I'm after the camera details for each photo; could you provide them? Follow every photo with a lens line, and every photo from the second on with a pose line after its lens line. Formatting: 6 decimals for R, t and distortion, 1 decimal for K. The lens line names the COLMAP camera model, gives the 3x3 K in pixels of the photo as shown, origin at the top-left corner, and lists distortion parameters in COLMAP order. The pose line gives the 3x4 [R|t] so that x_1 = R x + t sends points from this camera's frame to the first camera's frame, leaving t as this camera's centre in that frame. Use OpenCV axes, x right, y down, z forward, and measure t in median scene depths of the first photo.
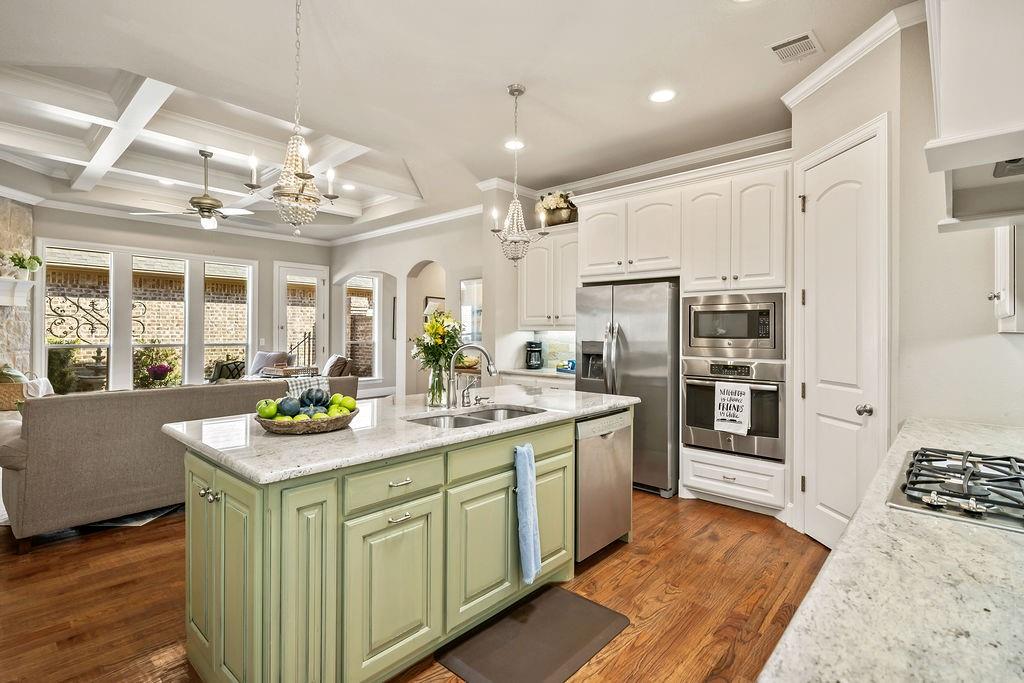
lens RADIAL K [[484.2, 0, 505.7], [0, 484.2, 329.1], [0, 0, 1]] dist [0.003478, -0.000538]
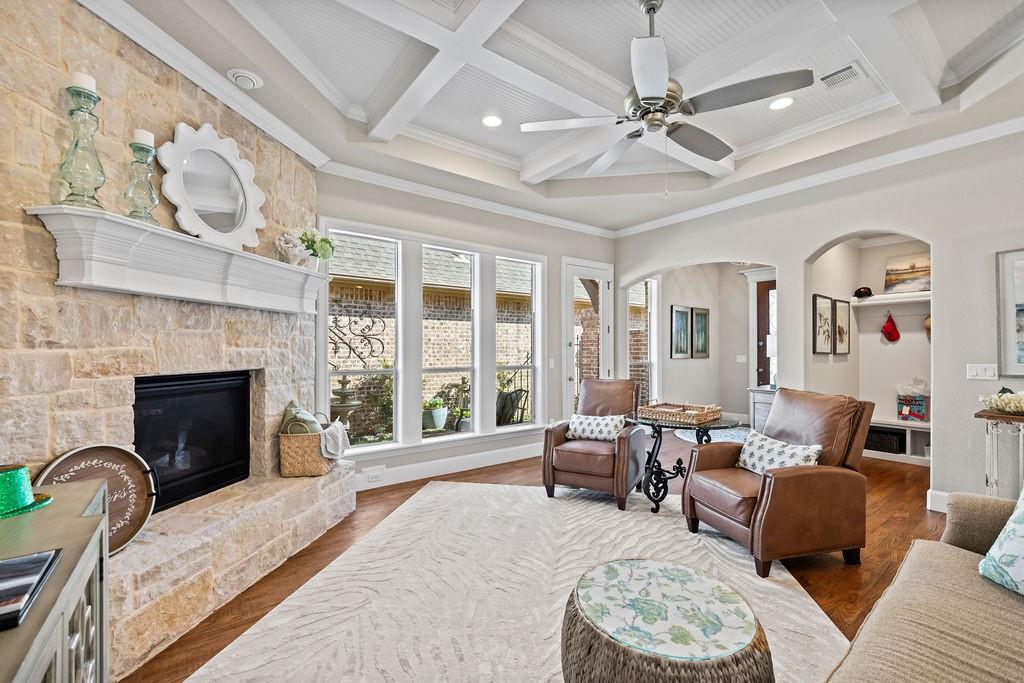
lens RADIAL K [[426.1, 0, 514.8], [0, 426.1, 346.7], [0, 0, 1]] dist [-0.012741, 0.000454]
pose [[0.982520, -0.009527, -0.185911, -0.885982], [0.009068, 0.999953, -0.003320, 0.002951], [0.185934, 0.001576, 0.982561, 0.696555]]
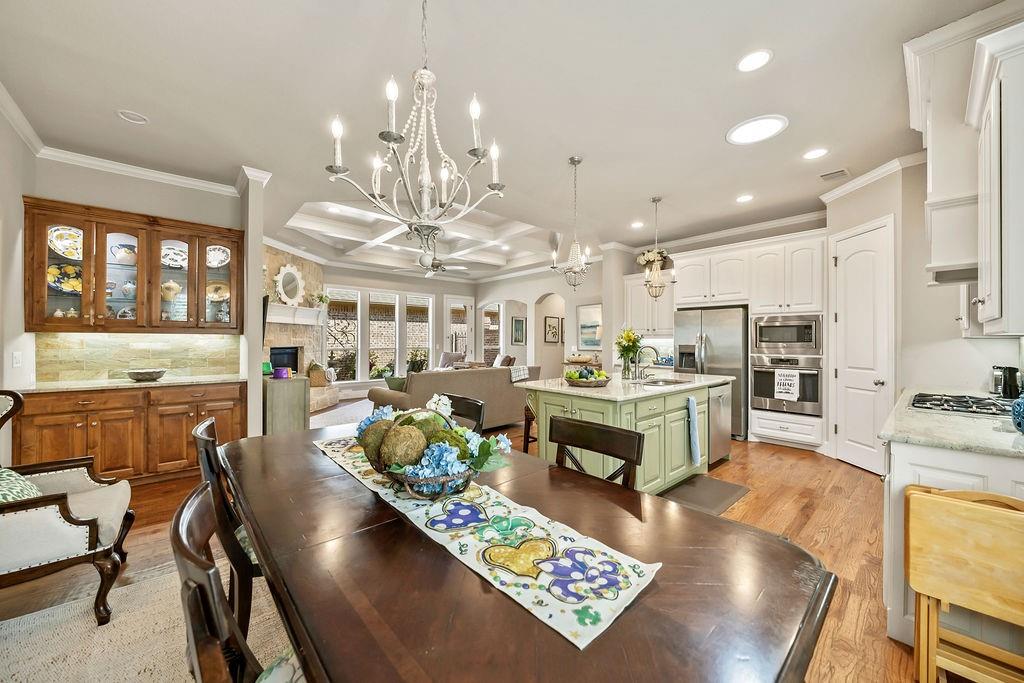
lens RADIAL K [[371.8, 0, 513.9], [0, 371.8, 339.2], [0, 0, 1]] dist [-0.001959, -0.000128]
pose [[0.995064, -0.003745, -0.099160, -0.291815], [0.003927, 0.999991, 0.001638, 0.002054], [0.099153, -0.002019, 0.995070, -0.307653]]
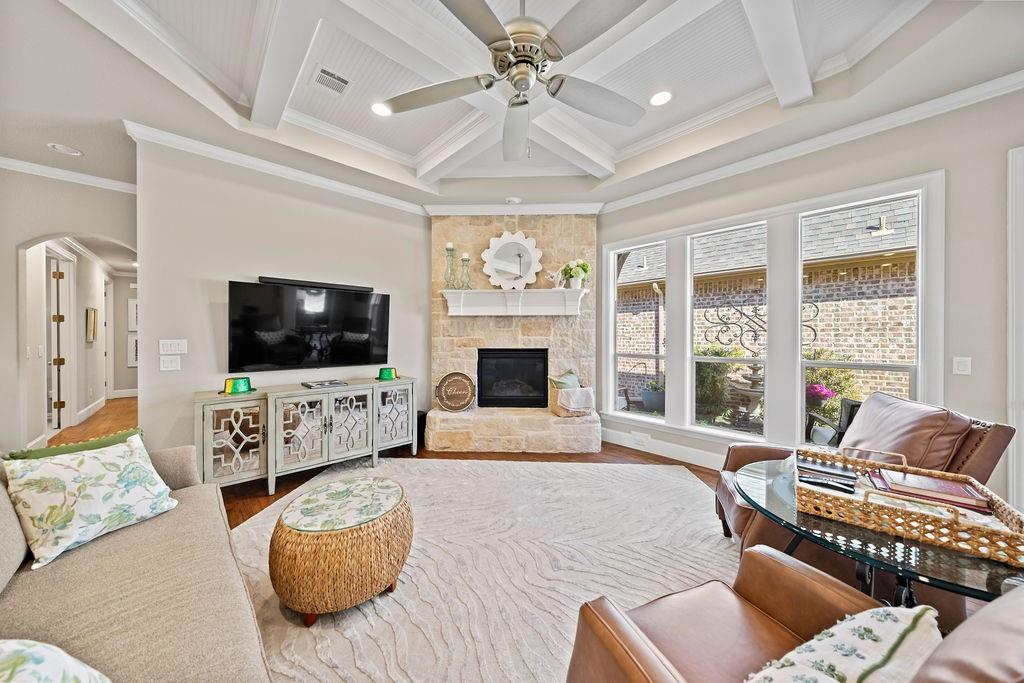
lens RADIAL K [[334.4, 0, 517.4], [0, 334.4, 336.6], [0, 0, 1]] dist [0.001612, -0.000012]
pose [[-0.068327, -0.004176, -0.997654, -0.406954], [0.004315, 0.999981, -0.004481, 0.002411], [0.997654, -0.004612, -0.068308, 1.325813]]
